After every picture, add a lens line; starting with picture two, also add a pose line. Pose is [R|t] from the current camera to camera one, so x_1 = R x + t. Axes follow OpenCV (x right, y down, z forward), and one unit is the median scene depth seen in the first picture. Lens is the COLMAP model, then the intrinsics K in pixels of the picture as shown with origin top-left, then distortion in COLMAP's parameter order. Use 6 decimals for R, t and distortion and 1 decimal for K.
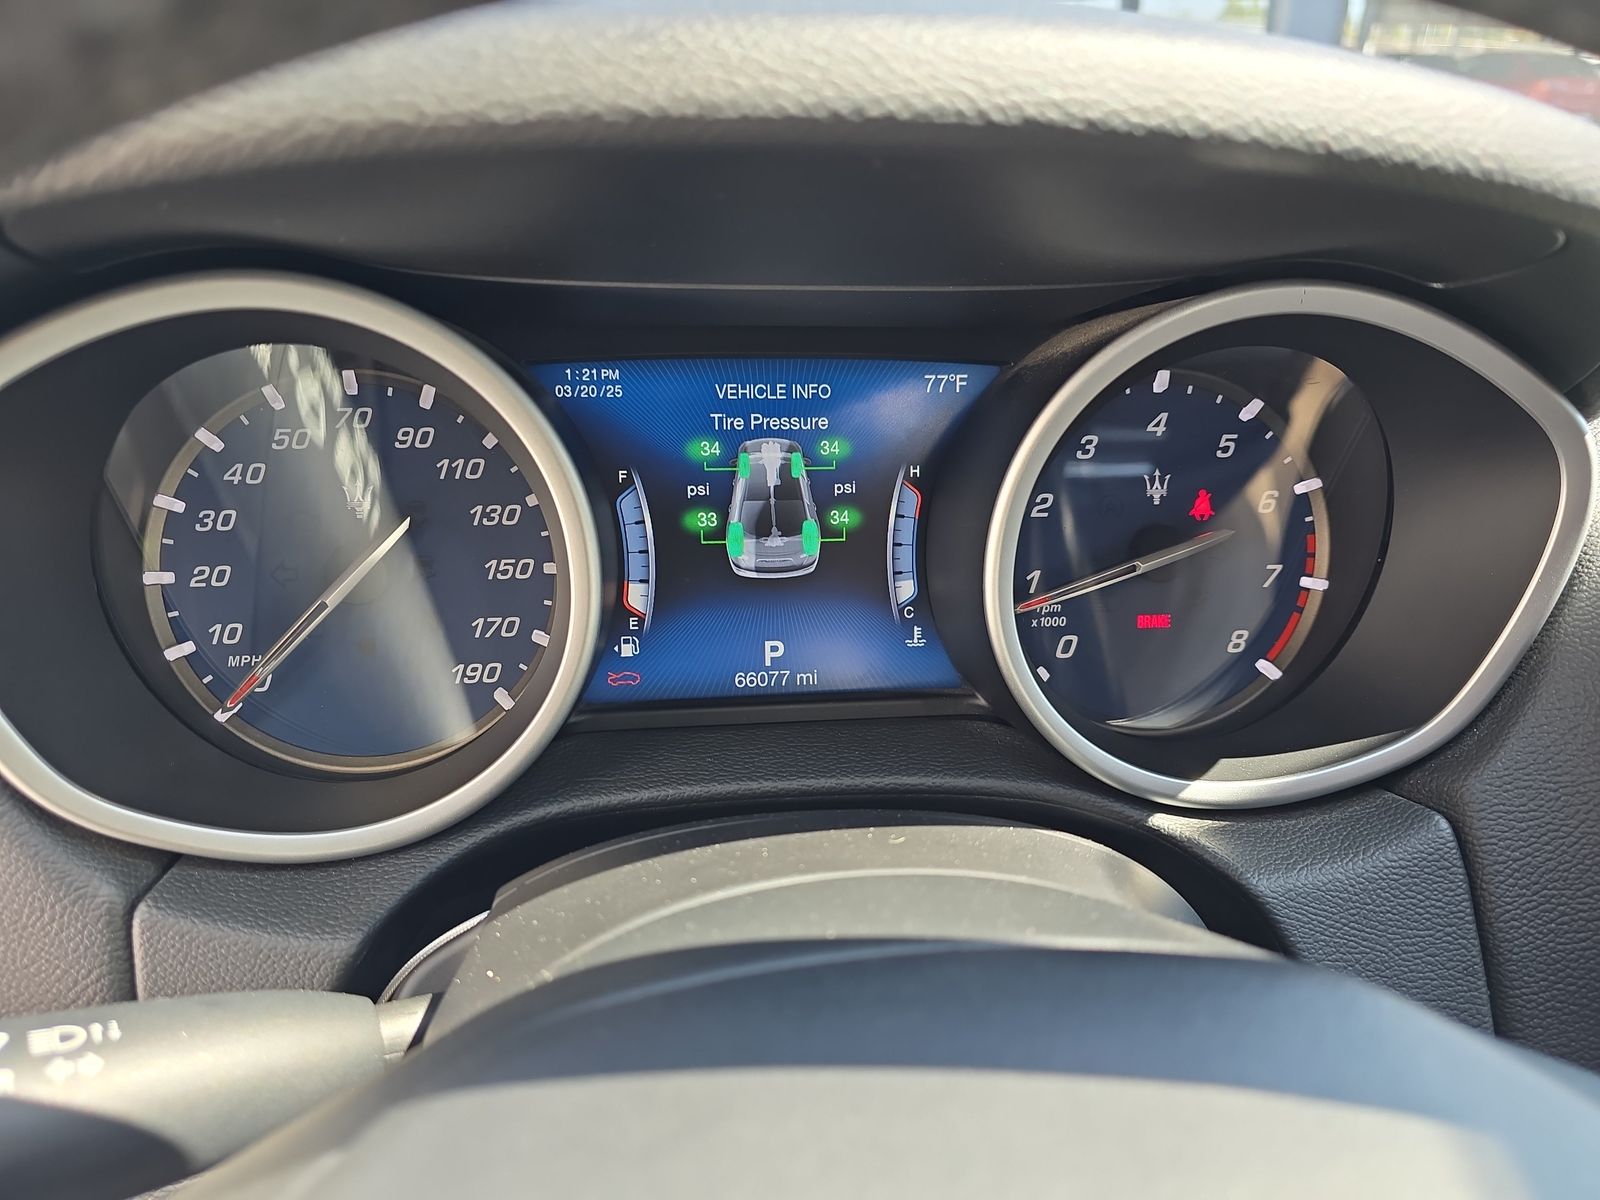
lens RADIAL K [[1084.8, 0, 800.0], [0, 1084.8, 600.0], [0, 0, 1]] dist [0.053518, -0.112444]
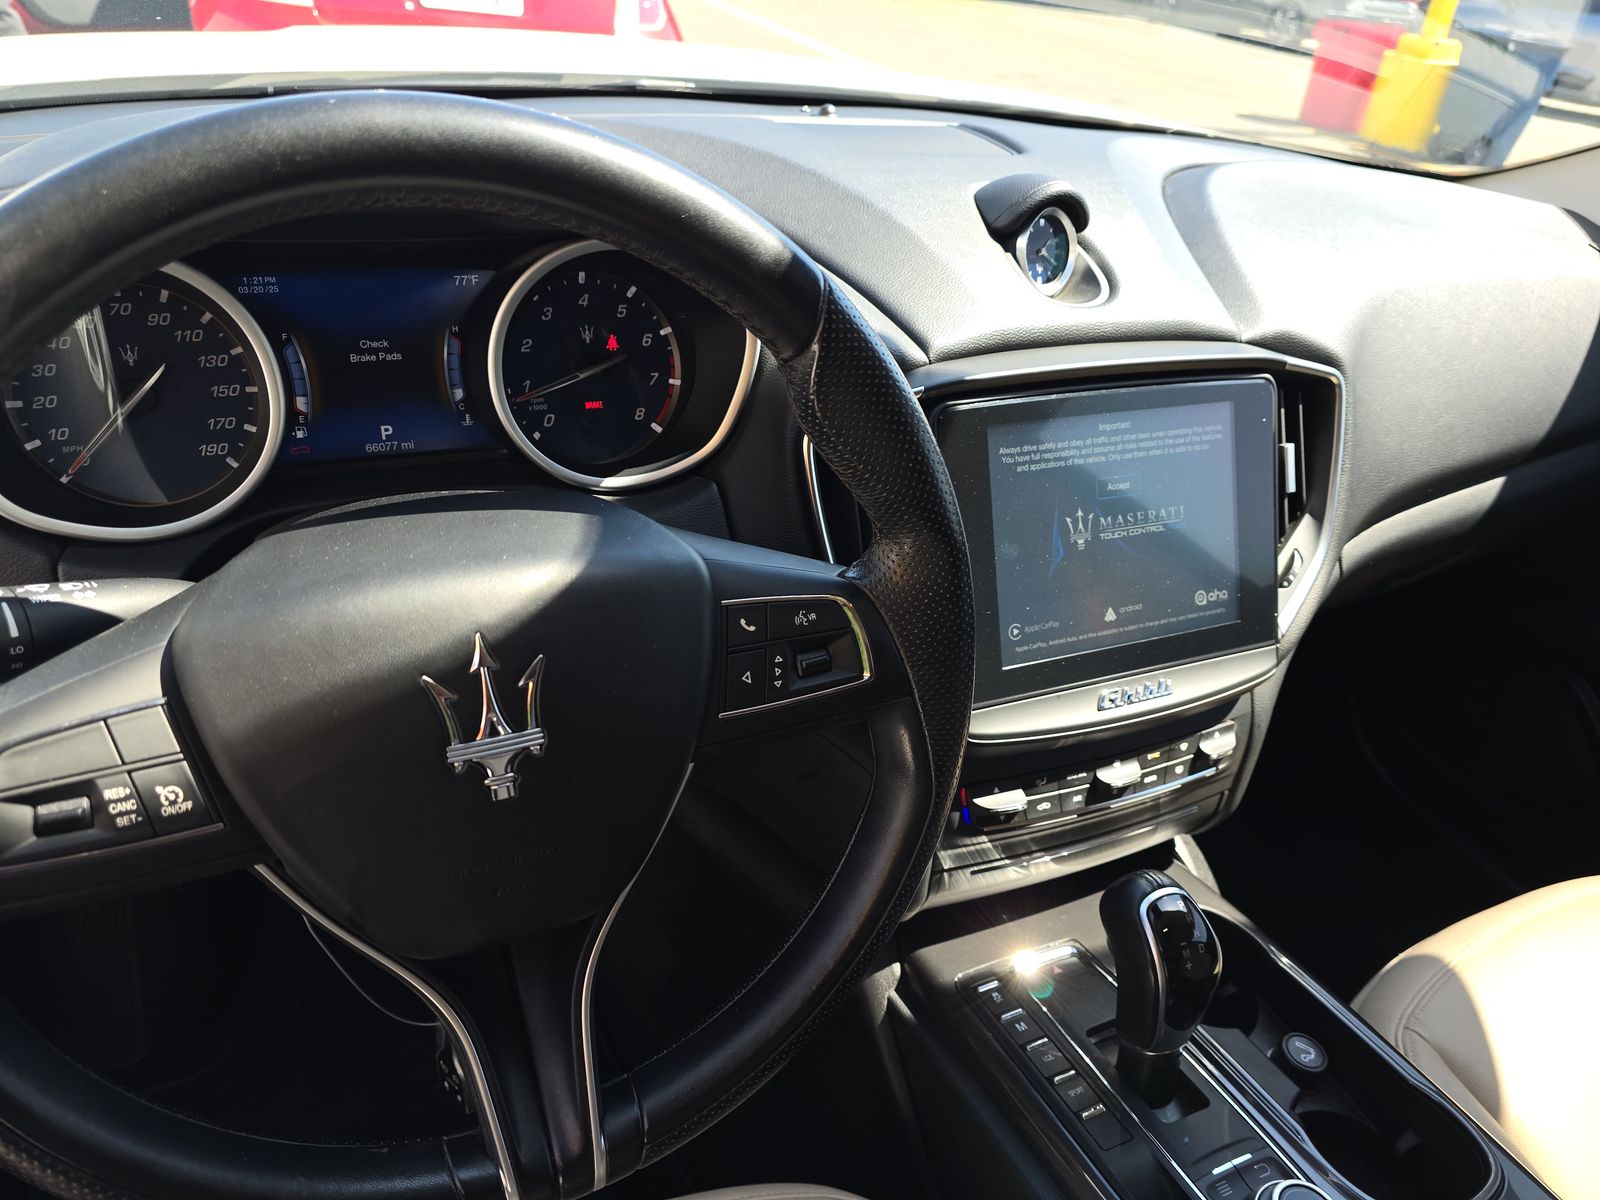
lens RADIAL K [[1114.9, 0, 799.4], [0, 1114.9, 602.9], [0, 0, 1]] dist [0.059614, -0.066973]
pose [[0.954815, -0.103545, 0.278581, 0.086324], [0.066197, 0.987893, 0.140302, 0.117276], [-0.289736, -0.115521, 0.950109, -1.082208]]
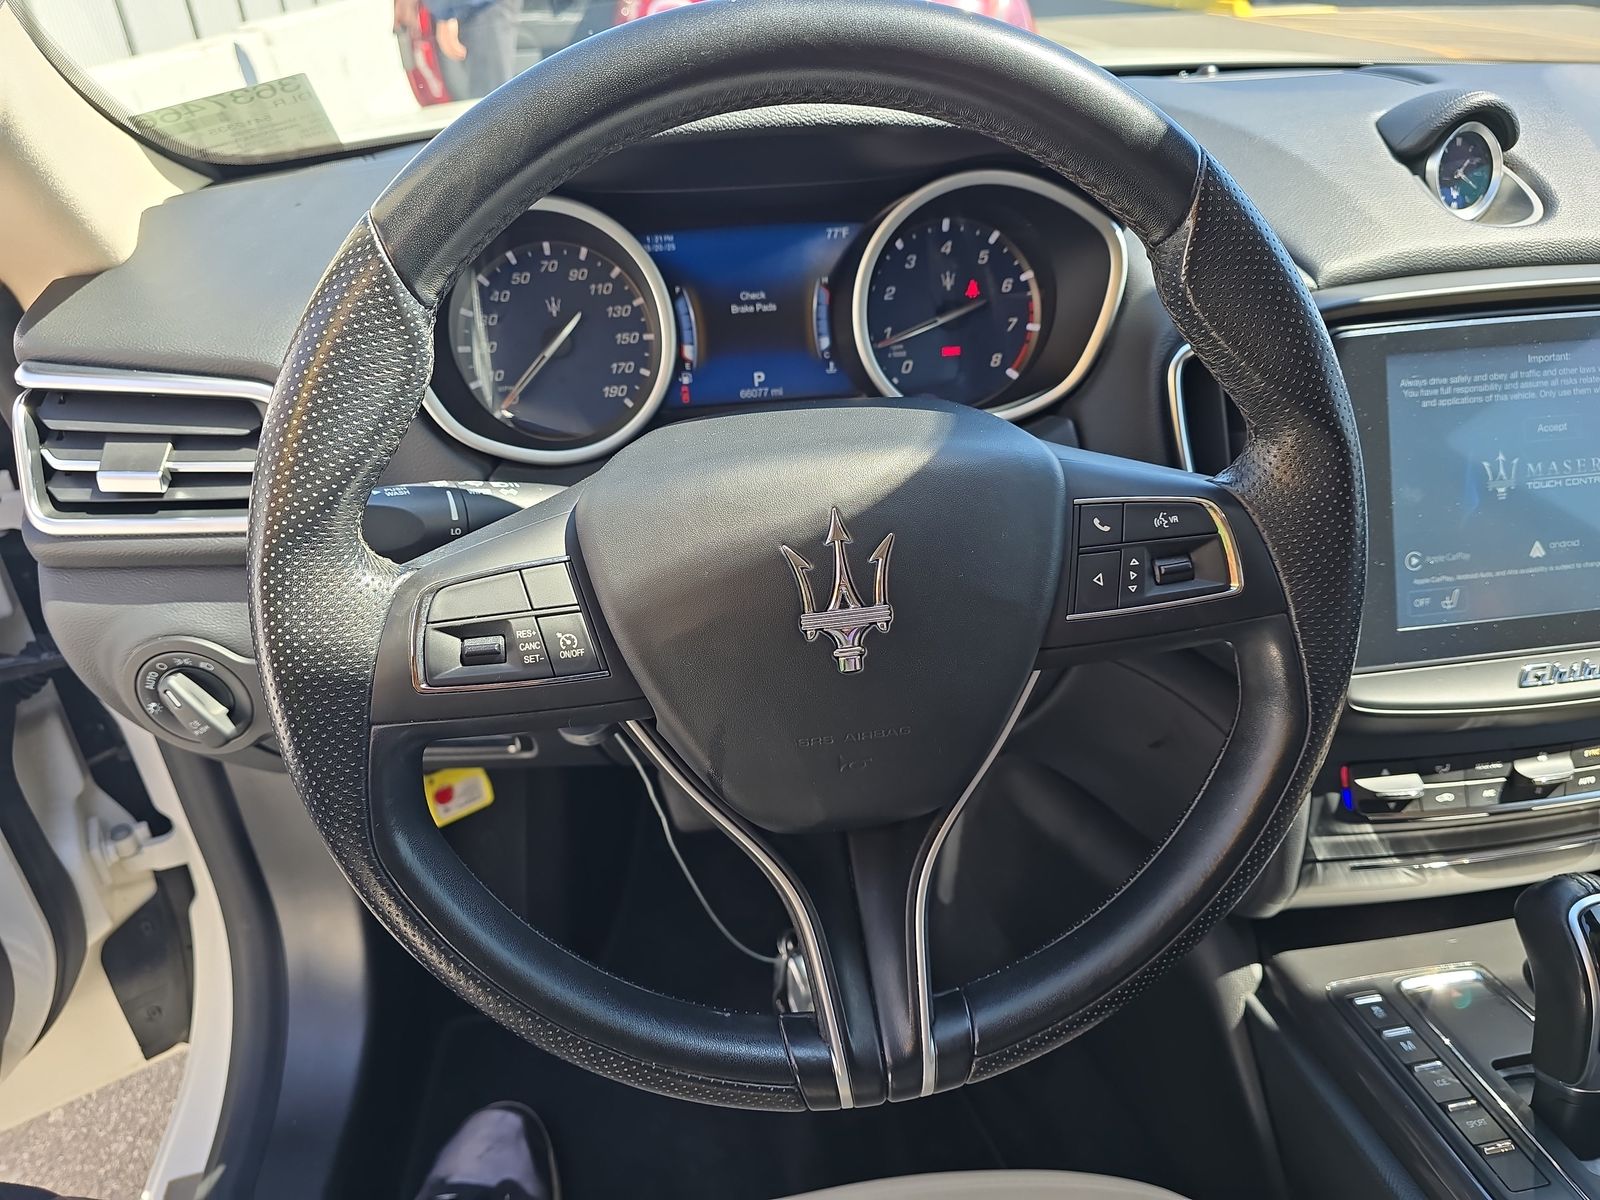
lens RADIAL K [[1114.9, 0, 799.4], [0, 1114.9, 602.9], [0, 0, 1]] dist [0.059614, -0.066973]
pose [[0.998175, -0.057439, -0.018664, 0.065690], [0.058720, 0.995264, 0.077467, 0.311760], [0.014126, -0.078422, 0.996820, -1.097427]]
